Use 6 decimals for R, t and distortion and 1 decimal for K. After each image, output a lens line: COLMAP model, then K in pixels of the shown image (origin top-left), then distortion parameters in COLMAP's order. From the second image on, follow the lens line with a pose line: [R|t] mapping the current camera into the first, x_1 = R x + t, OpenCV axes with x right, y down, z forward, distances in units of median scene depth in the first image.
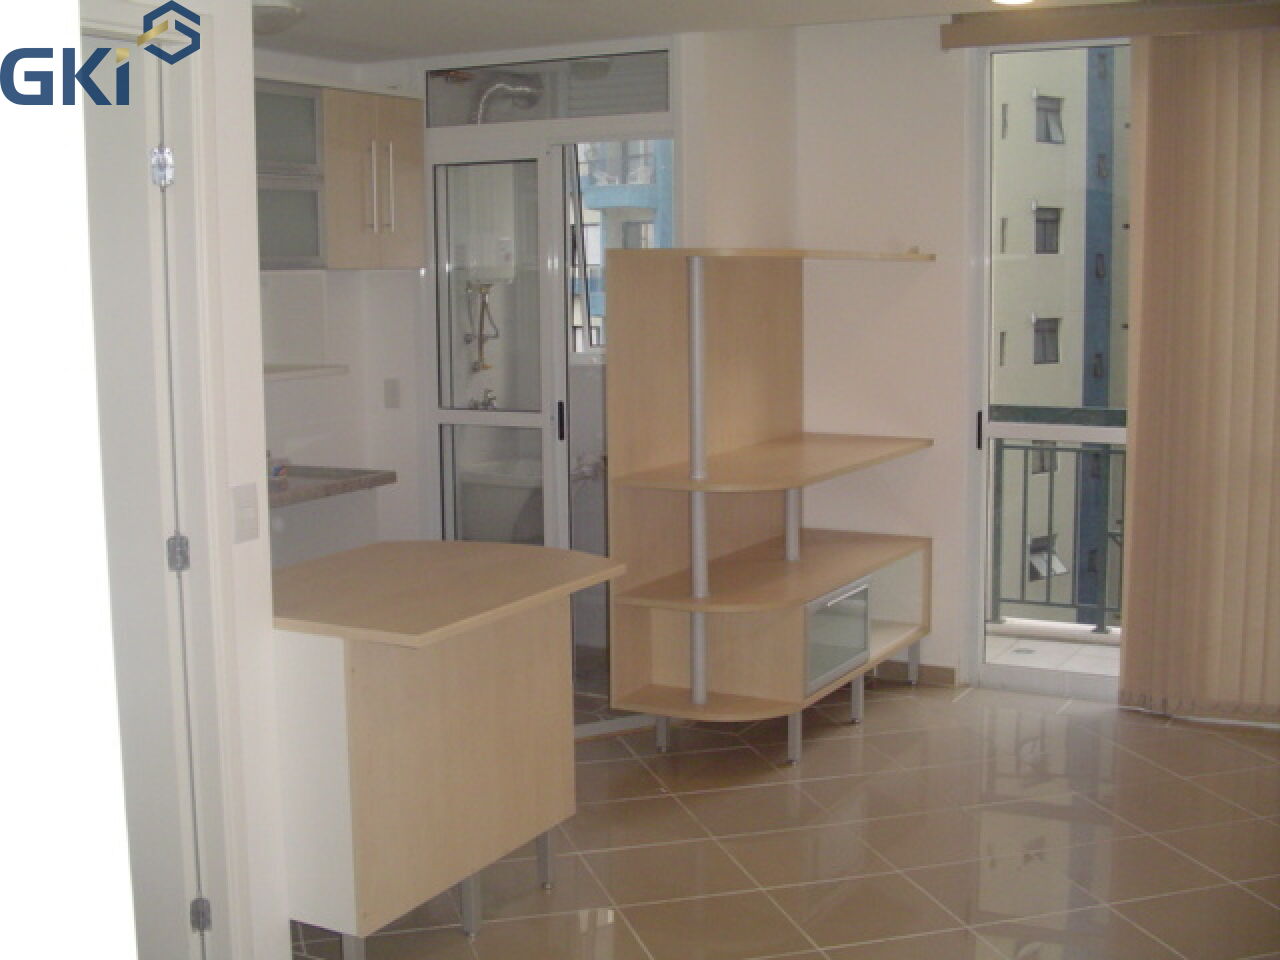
lens RADIAL K [[1581.0, 0, 640.0], [0, 1581.0, 480.0], [0, 0, 1]] dist [-0.258452, 0.465690]
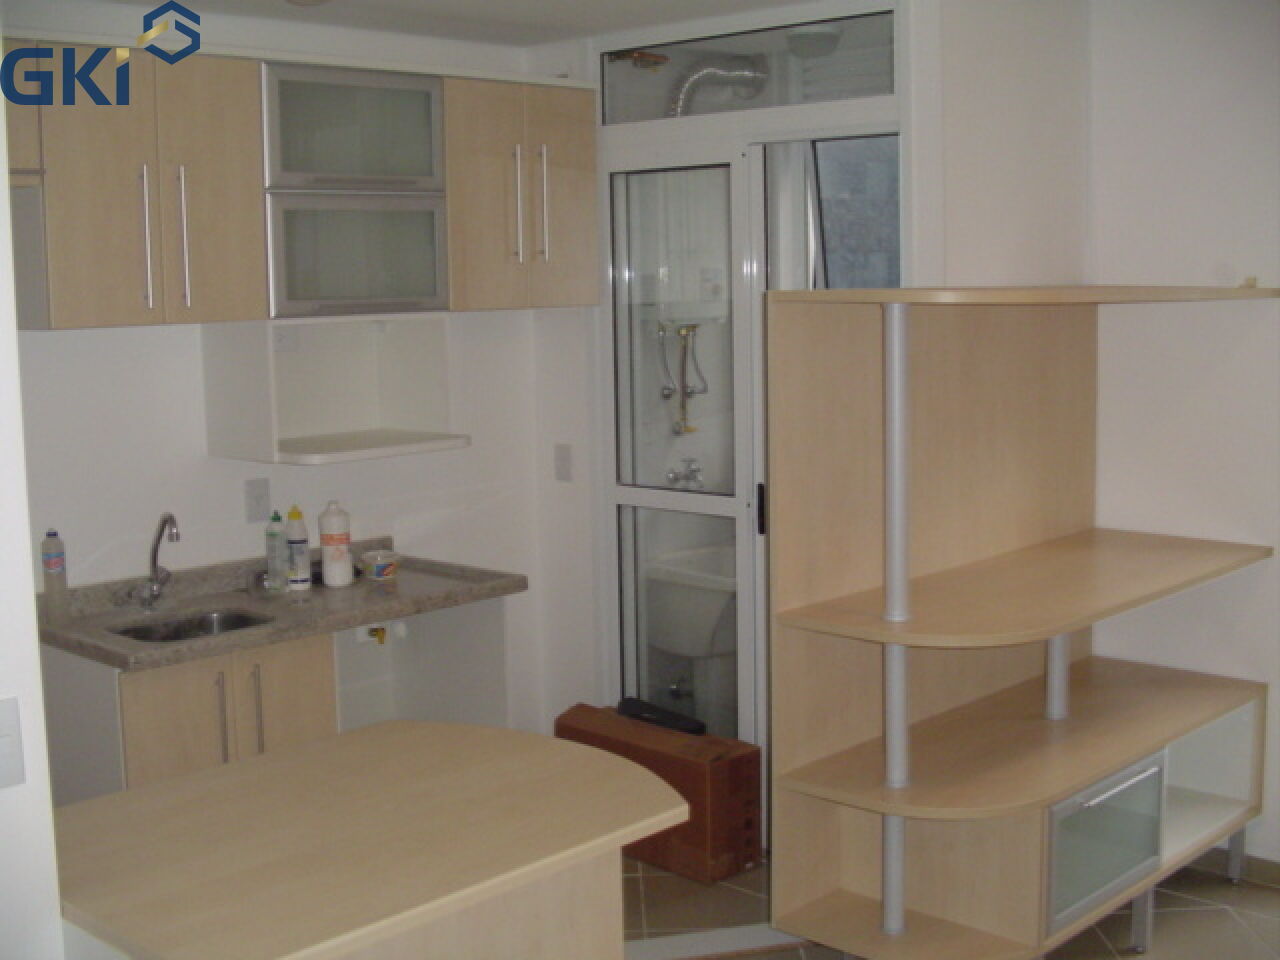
lens RADIAL K [[1581.0, 0, 640.0], [0, 1581.0, 480.0], [0, 0, 1]] dist [-0.258452, 0.465690]
pose [[0.965601, 0.024668, -0.258857, 0.087664], [-0.024624, 0.999691, 0.003411, -0.051752], [0.258861, 0.003080, 0.965910, 0.248415]]
